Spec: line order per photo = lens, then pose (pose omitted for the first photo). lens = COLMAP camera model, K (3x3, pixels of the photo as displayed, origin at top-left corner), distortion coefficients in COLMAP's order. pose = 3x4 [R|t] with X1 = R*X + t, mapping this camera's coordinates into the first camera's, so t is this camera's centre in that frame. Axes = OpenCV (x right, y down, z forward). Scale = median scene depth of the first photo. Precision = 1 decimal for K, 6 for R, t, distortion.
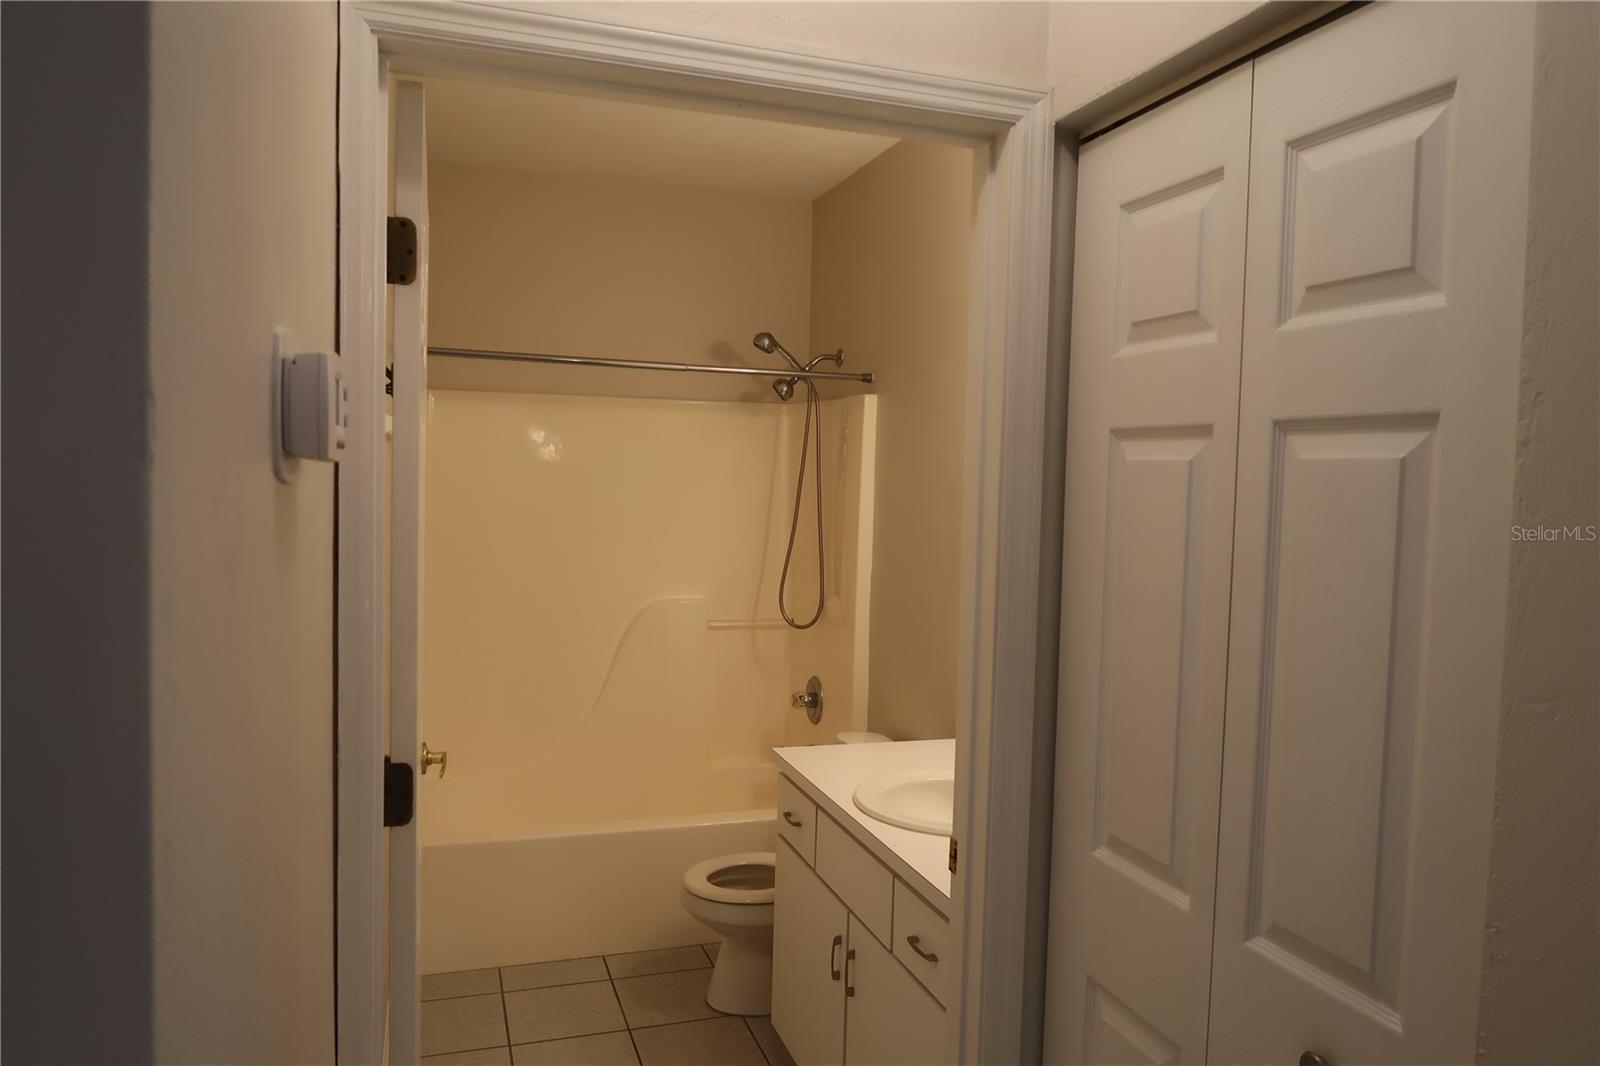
lens RADIAL K [[1106.8, 0, 805.3], [0, 1106.8, 530.6], [0, 0, 1]] dist [-0.028805, 0.009060]
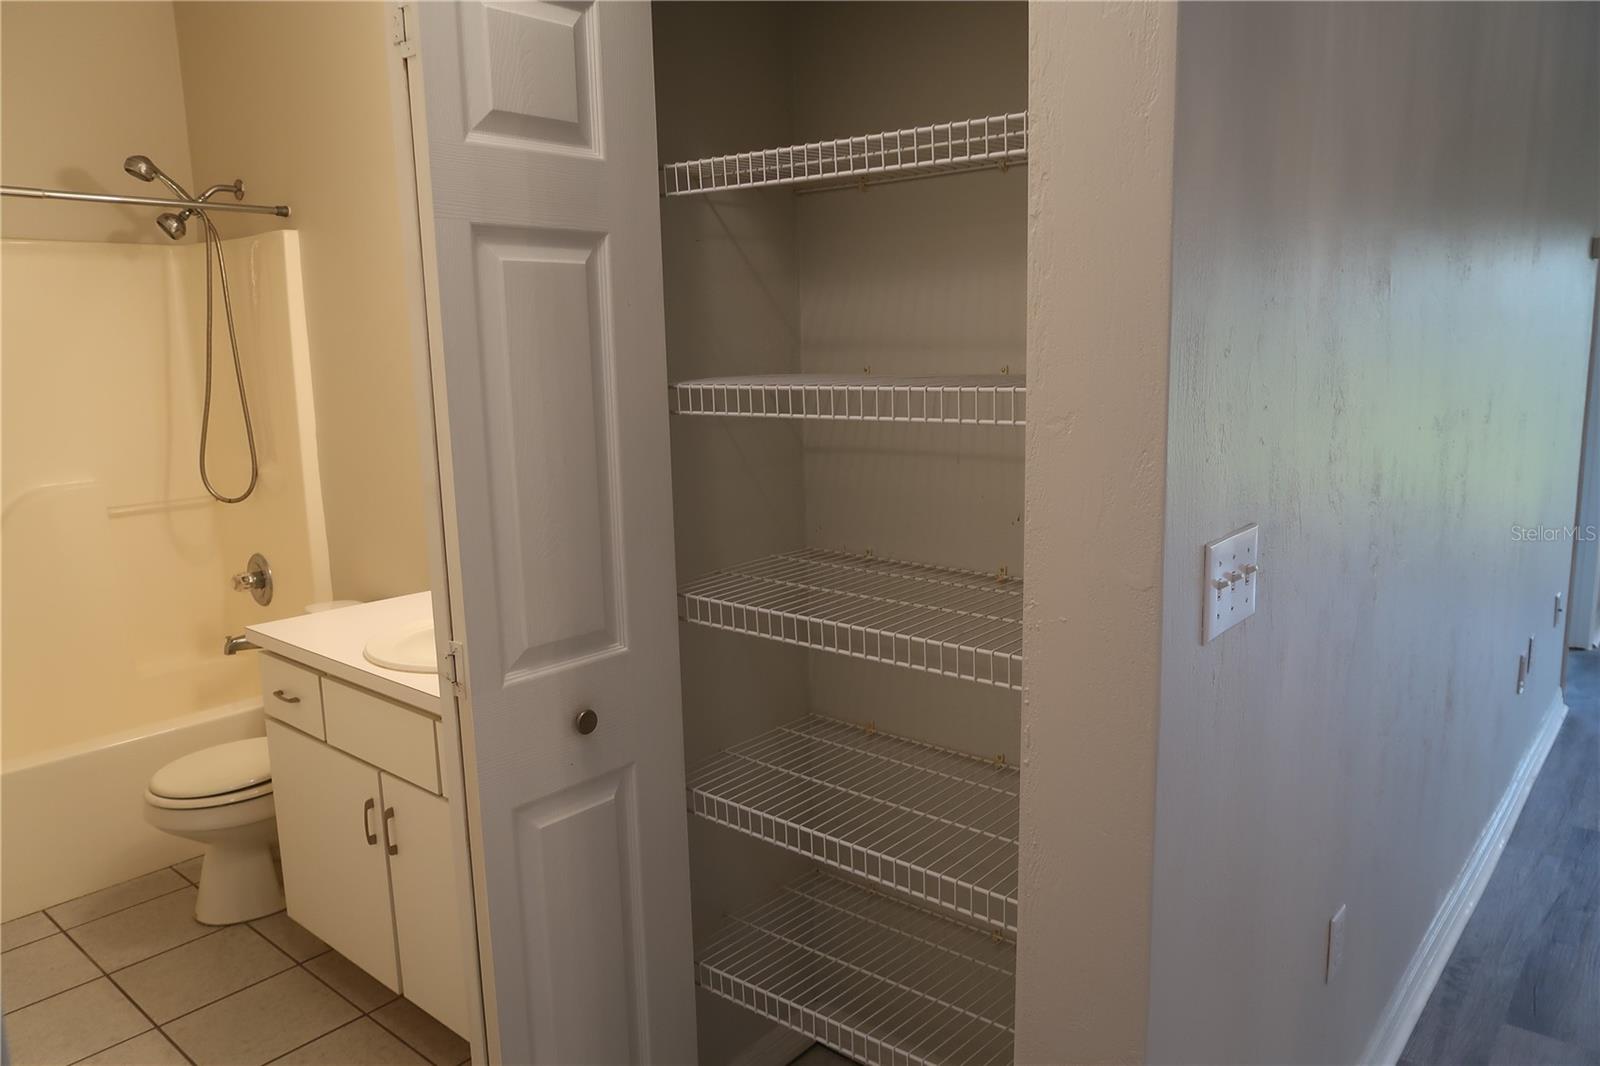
lens RADIAL K [[1106.8, 0, 806.3], [0, 1106.8, 537.1], [0, 0, 1]] dist [-0.028805, 0.009060]
pose [[0.856831, -0.132379, 0.498314, -0.054144], [0.067370, 0.986937, 0.146343, 0.018398], [-0.511177, -0.091820, 0.854557, 0.010053]]
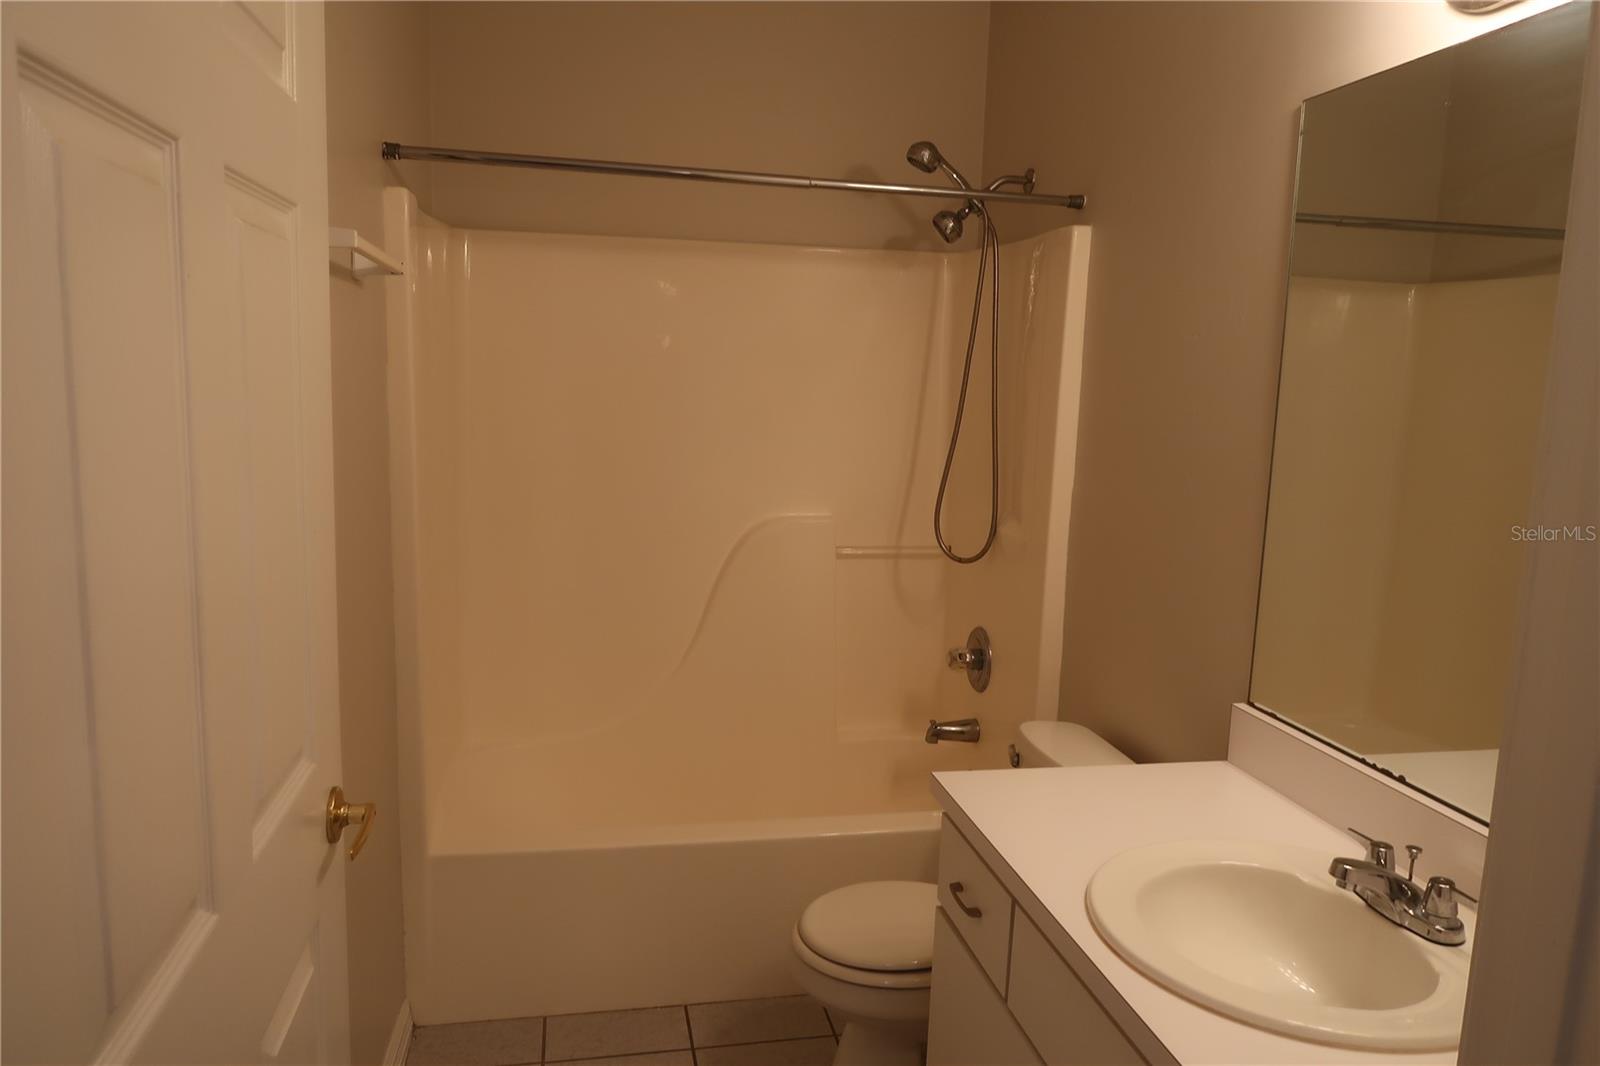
lens RADIAL K [[1106.8, 0, 796.8], [0, 1106.8, 548.0], [0, 0, 1]] dist [-0.028805, 0.009060]
pose [[0.991769, 0.026147, -0.125341, -0.022312], [-0.012690, 0.994179, 0.106989, 0.002635], [0.127408, -0.104518, 0.986328, 0.275672]]
